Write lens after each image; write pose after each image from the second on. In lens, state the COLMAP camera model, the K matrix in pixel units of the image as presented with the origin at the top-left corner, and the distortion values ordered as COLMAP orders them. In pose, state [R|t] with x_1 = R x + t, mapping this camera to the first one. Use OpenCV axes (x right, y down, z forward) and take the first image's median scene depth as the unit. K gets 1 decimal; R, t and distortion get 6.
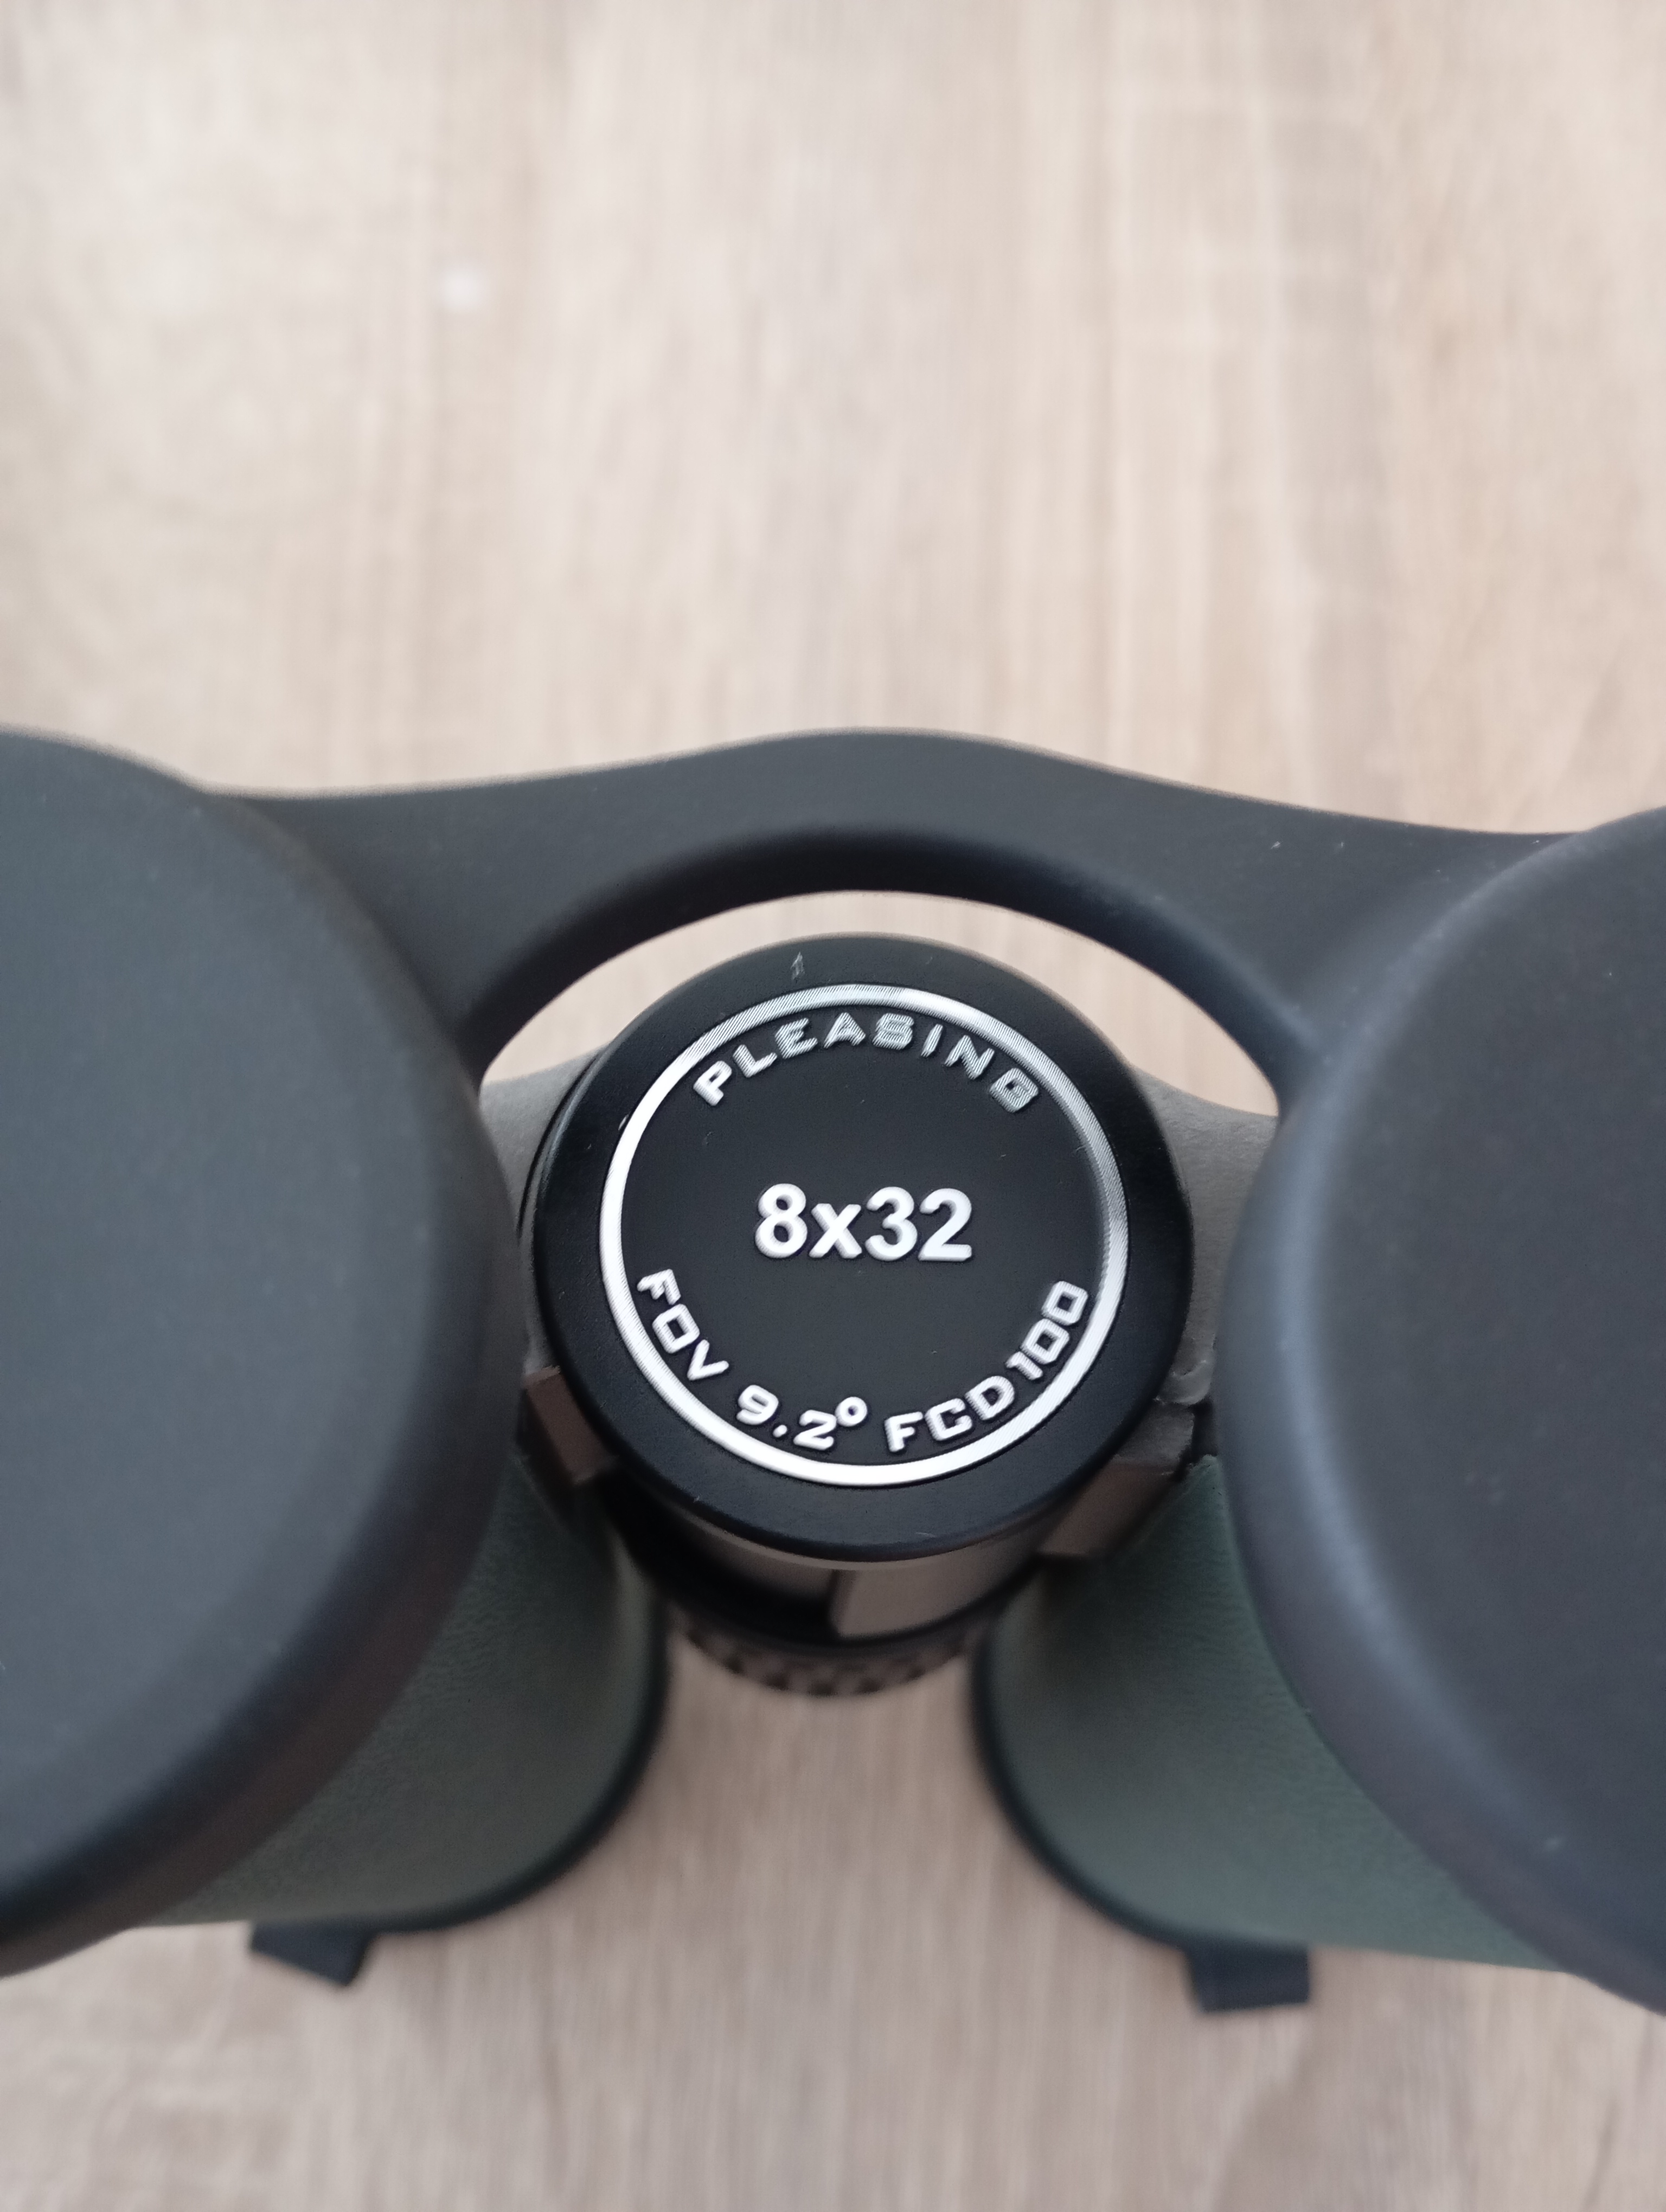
lens RADIAL K [[1932.0, 0, 833.0], [0, 1932.0, 1106.0], [0, 0, 1]] dist [0.041539, -0.100604]
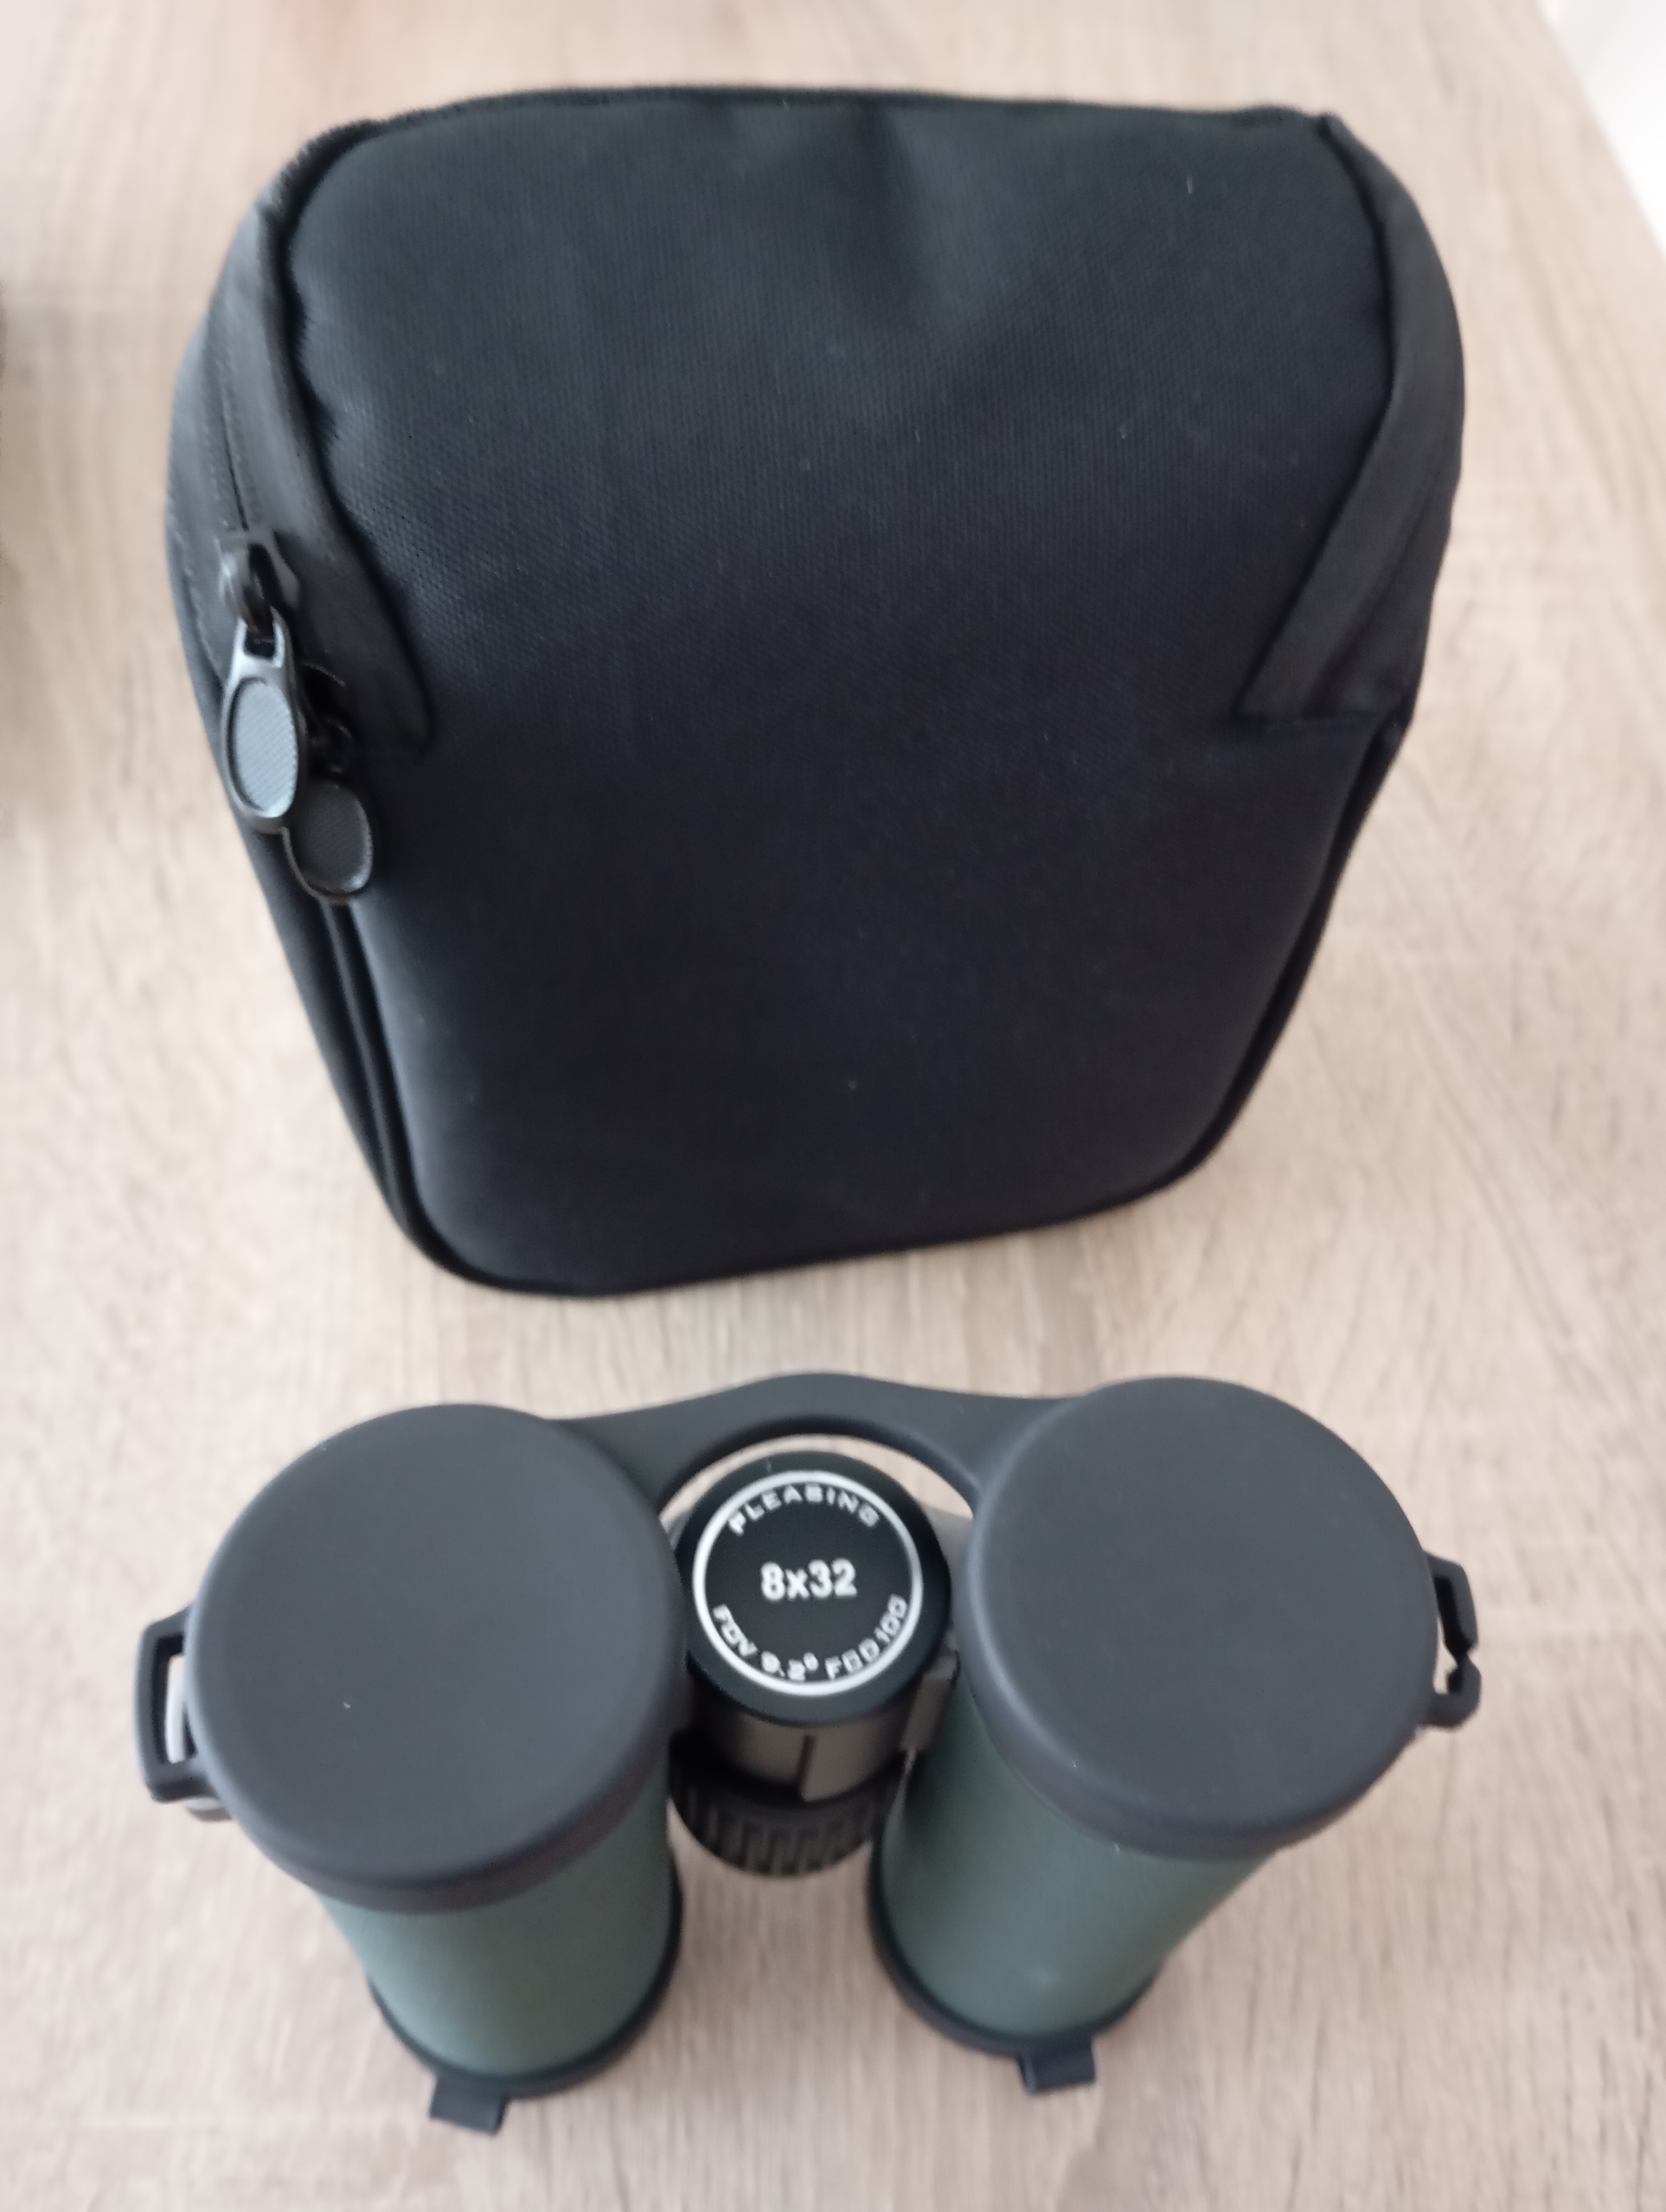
lens RADIAL K [[1932.0, 0, 833.0], [0, 1932.0, 1106.0], [0, 0, 1]] dist [0.041539, -0.100604]
pose [[0.993857, -0.060738, 0.092514, -0.117418], [0.079544, 0.973246, -0.215559, 0.008703], [-0.076946, 0.221594, 0.972099, -1.198544]]
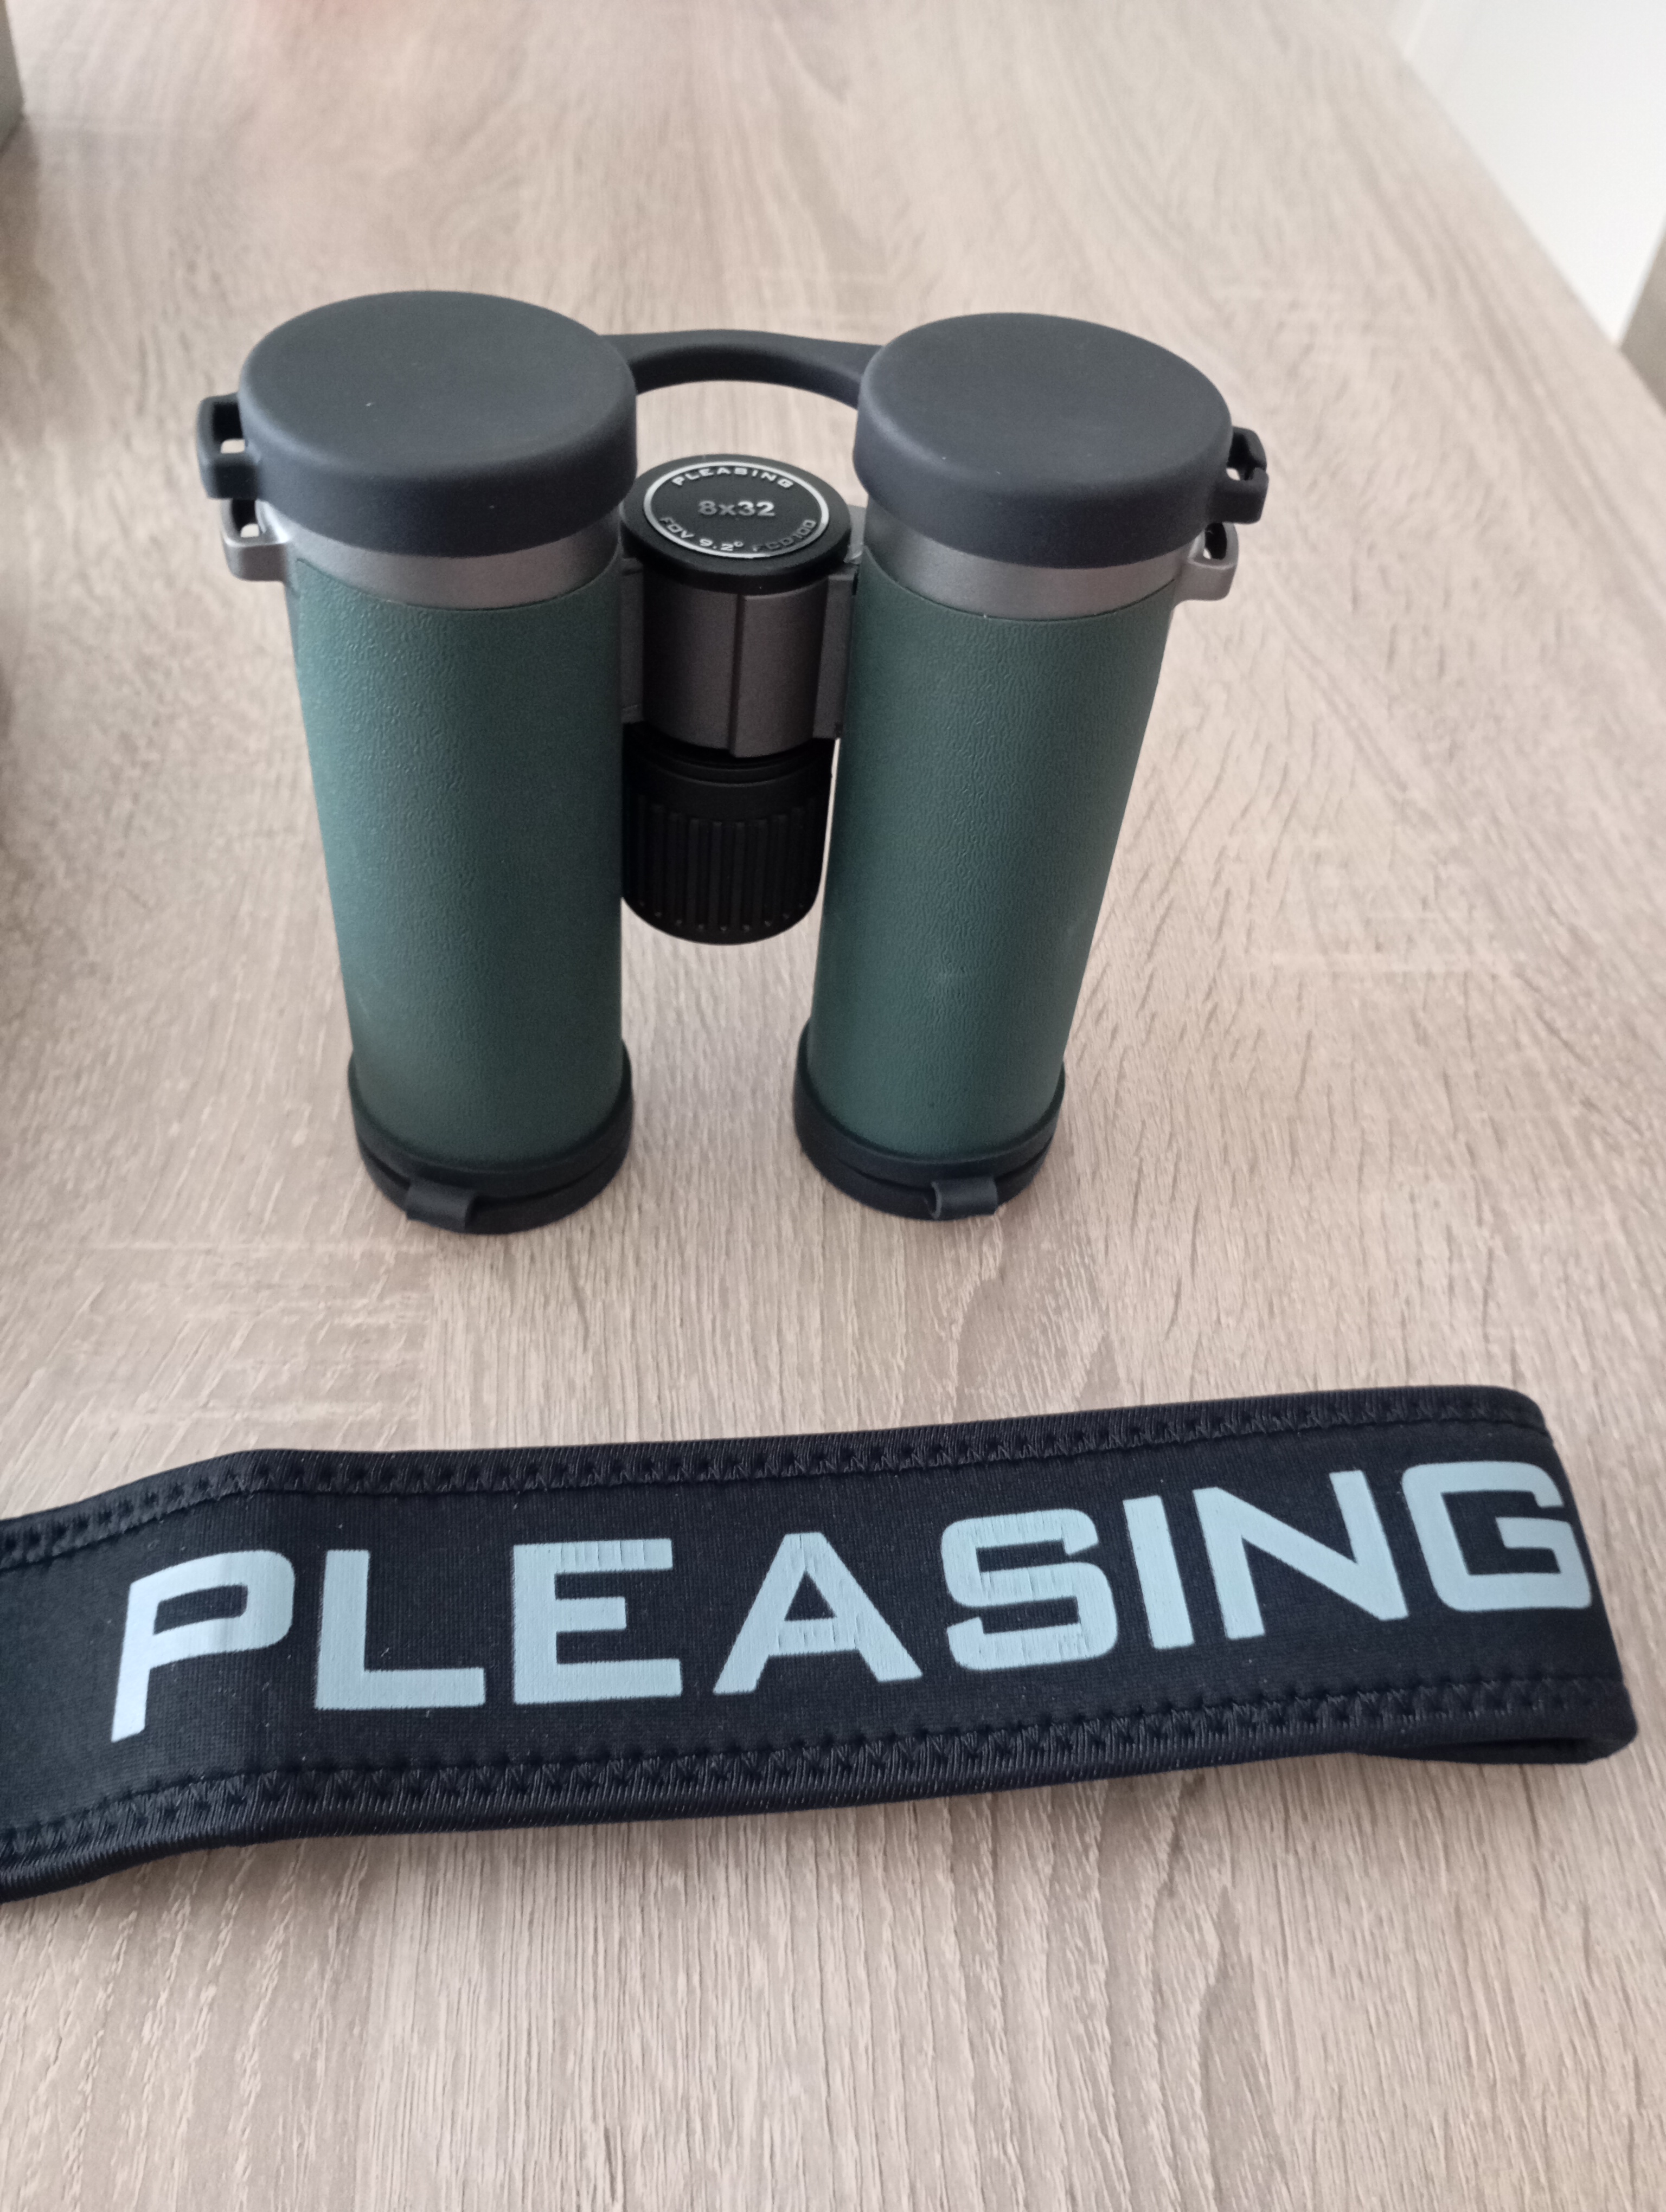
lens RADIAL K [[1932.0, 0, 833.0], [0, 1932.0, 1106.0], [0, 0, 1]] dist [0.041539, -0.100604]
pose [[0.989583, -0.057379, 0.132032, -0.235676], [0.100737, 0.931186, -0.350349, 1.647993], [-0.102844, 0.360000, 0.927267, -1.168658]]
